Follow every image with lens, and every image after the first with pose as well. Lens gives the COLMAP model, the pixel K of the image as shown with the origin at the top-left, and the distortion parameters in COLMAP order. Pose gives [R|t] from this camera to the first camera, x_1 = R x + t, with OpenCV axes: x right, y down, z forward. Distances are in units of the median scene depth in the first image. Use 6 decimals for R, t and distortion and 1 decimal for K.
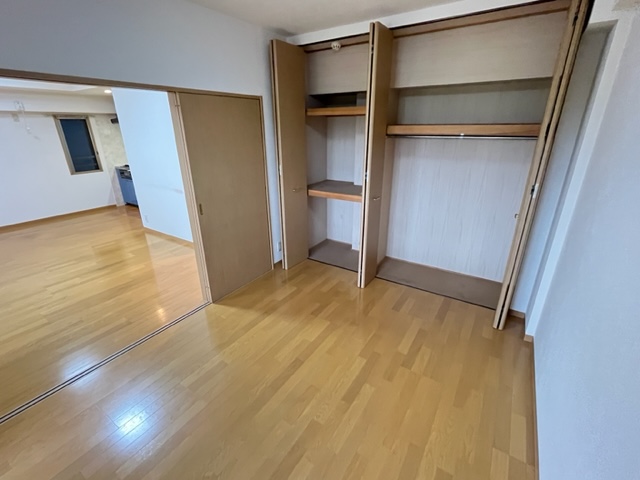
lens RADIAL K [[292.8, 0, 319.4], [0, 292.8, 238.8], [0, 0, 1]] dist [-0.003143, -0.000297]
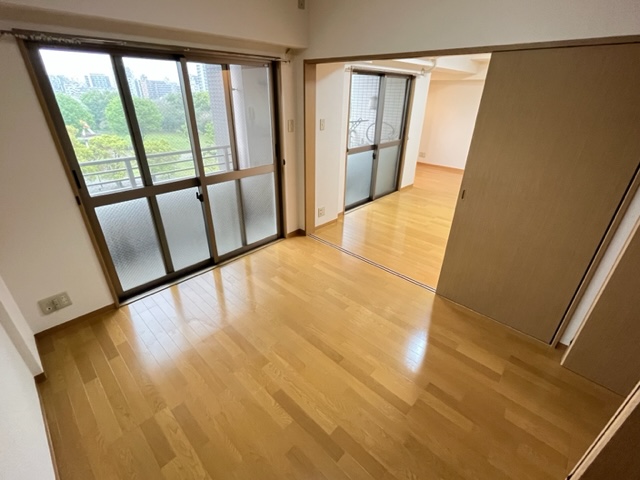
lens RADIAL K [[292.8, 0, 316.0], [0, 292.8, 236.0], [0, 0, 1]] dist [-0.003143, -0.000297]
pose [[-0.189752, 0.439287, -0.878078, 0.542634], [-0.362465, 0.799810, 0.478459, -0.285754], [0.912477, 0.409061, 0.007461, 0.714040]]
